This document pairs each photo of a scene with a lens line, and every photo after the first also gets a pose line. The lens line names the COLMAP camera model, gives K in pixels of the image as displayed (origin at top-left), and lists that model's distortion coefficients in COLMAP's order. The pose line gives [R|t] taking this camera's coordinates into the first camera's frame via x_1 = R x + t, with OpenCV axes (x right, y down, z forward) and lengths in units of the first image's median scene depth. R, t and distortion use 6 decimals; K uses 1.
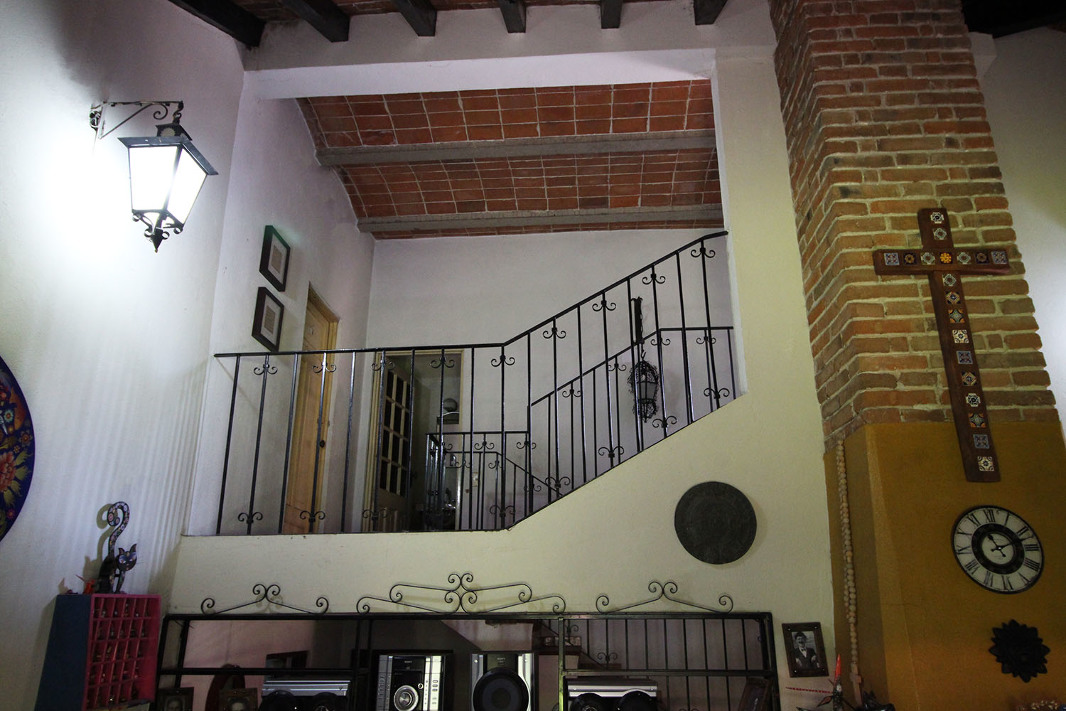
lens RADIAL K [[783.4, 0, 534.1], [0, 783.4, 337.3], [0, 0, 1]] dist [0.032349, -0.024887]
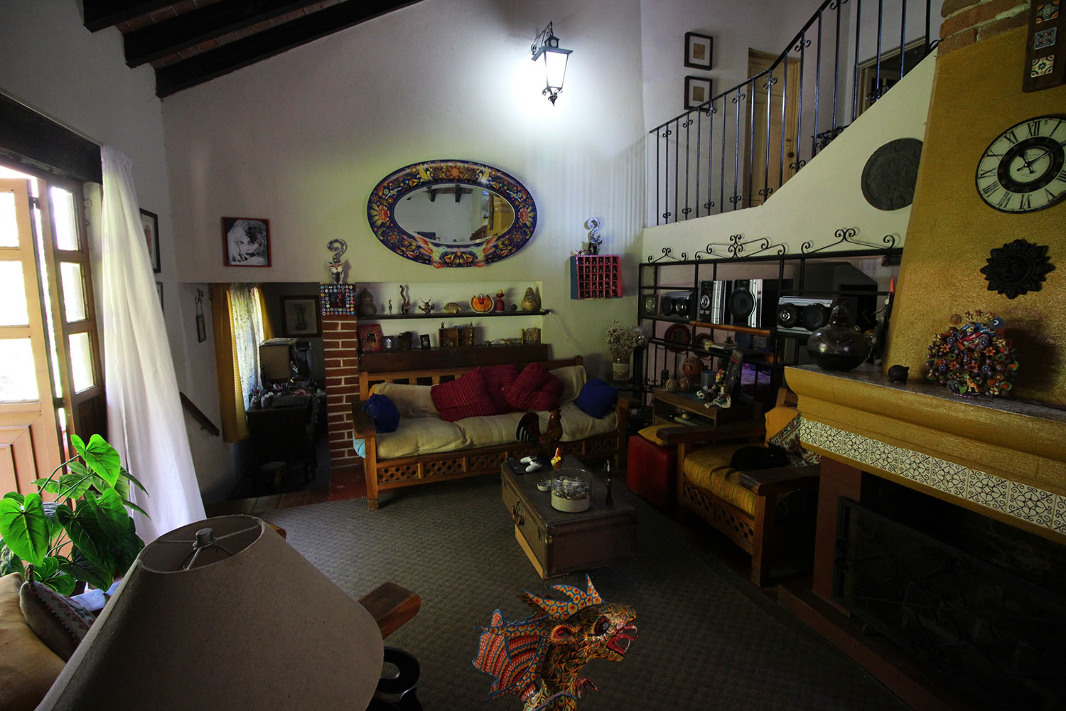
lens RADIAL K [[505.1, 0, 533.0], [0, 505.1, 355.5], [0, 0, 1]] dist [-0.001139, -0.011247]
pose [[0.394621, 0.134433, -0.908956, 0.838331], [0.318421, 0.907931, 0.272524, 0.116526], [0.861906, -0.396975, 0.315483, 0.214239]]
